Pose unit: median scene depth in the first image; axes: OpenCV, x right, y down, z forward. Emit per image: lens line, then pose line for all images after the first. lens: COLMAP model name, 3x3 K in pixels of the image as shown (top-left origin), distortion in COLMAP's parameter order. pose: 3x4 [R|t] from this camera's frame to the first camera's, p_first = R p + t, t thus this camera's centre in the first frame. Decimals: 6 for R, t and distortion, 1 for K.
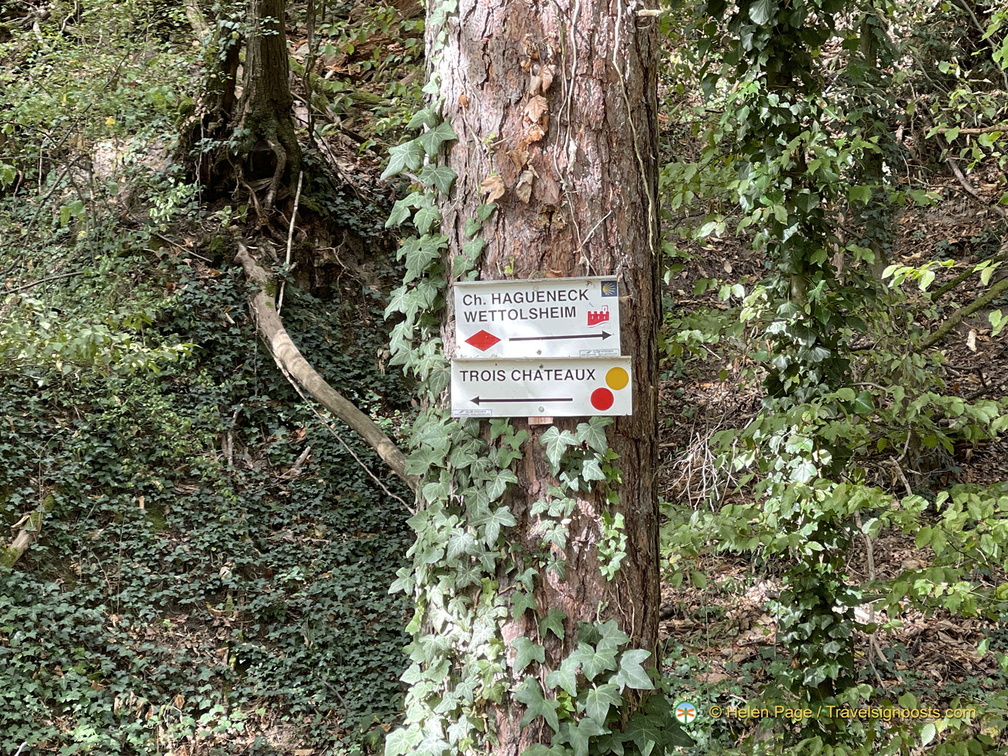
lens RADIAL K [[2888.8, 0, 504.0], [0, 2888.8, 378.0], [0, 0, 1]] dist [0.103308, -0.004393]
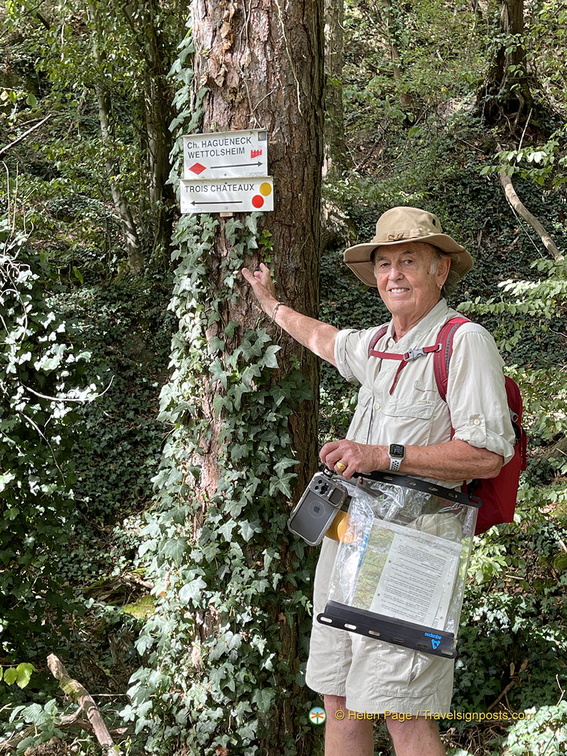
lens RADIAL K [[1149.9, 0, 283.5], [0, 1149.9, 378.0], [0, 0, 1]] dist [0.211412, -0.796764]
pose [[0.927198, 0.044481, -0.371921, 0.309411], [0.008825, 0.990054, 0.140411, 0.014856], [0.374468, -0.133471, 0.917584, 0.349586]]
